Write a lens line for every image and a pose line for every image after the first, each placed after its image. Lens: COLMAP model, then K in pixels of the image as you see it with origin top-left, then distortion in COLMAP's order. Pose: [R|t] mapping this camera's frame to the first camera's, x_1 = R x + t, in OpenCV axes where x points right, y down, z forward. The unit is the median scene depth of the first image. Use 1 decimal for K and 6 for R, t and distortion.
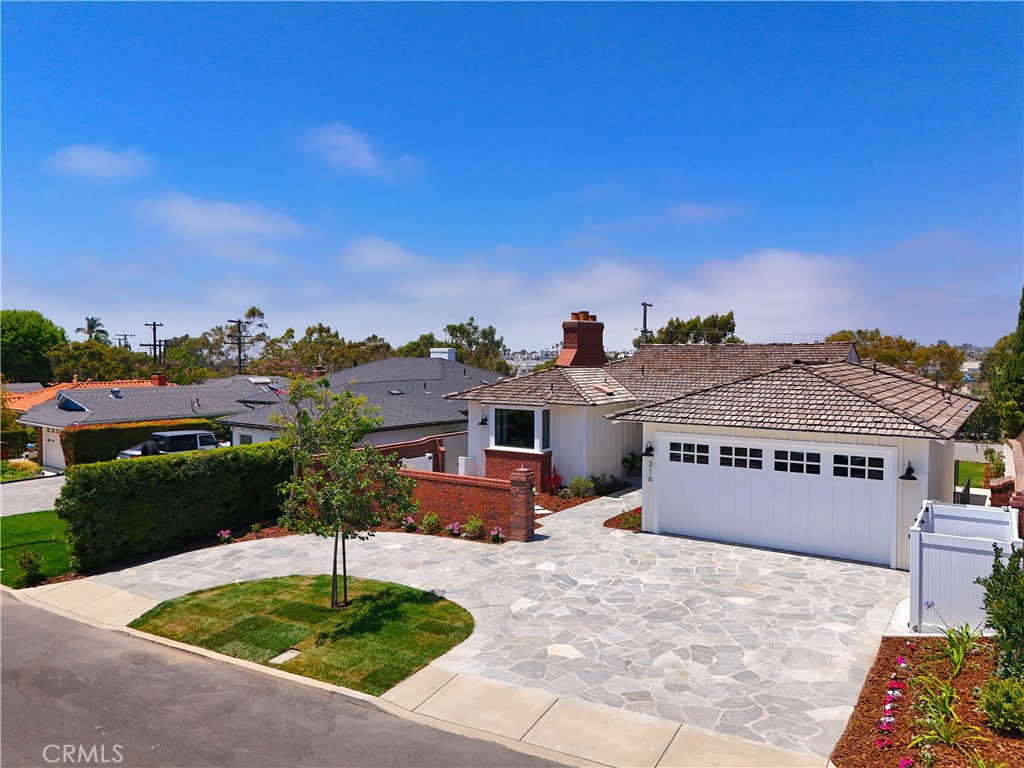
lens RADIAL K [[761.1, 0, 518.1], [0, 761.1, 384.6], [0, 0, 1]] dist [0.054439, -0.039446]
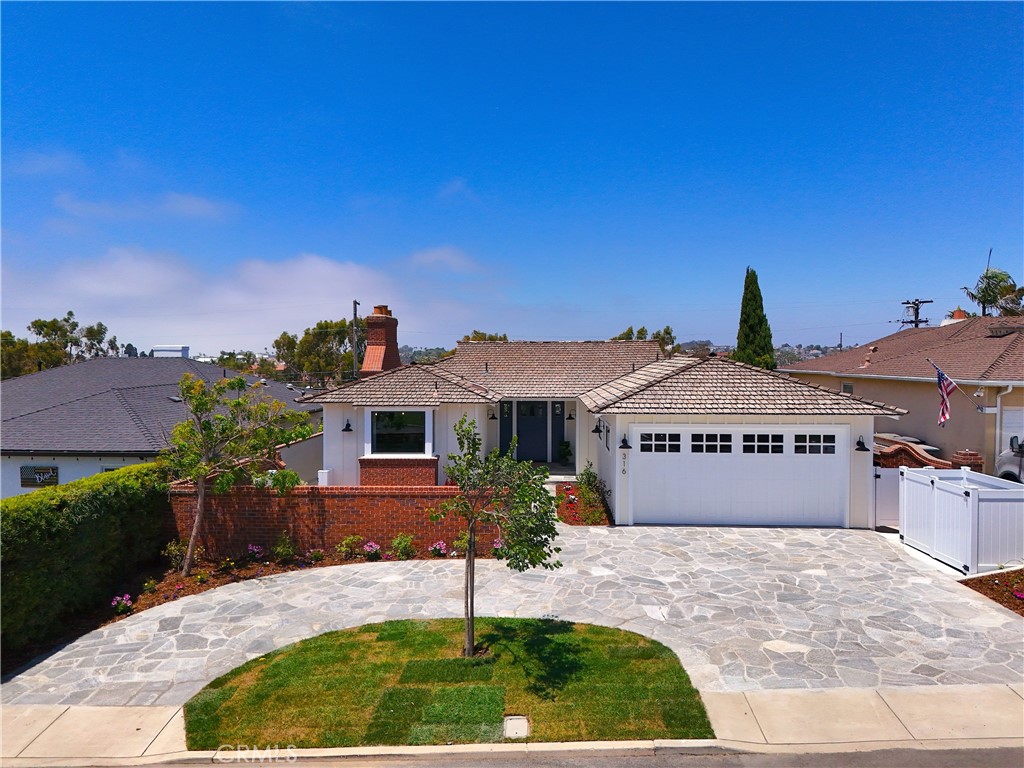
lens RADIAL K [[761.1, 0, 518.7], [0, 761.1, 381.9], [0, 0, 1]] dist [0.054439, -0.039446]
pose [[0.854368, -0.019989, 0.519284, -0.553388], [0.024718, 0.999692, -0.002186, 0.006546], [-0.519080, 0.014703, 0.854599, 0.262775]]
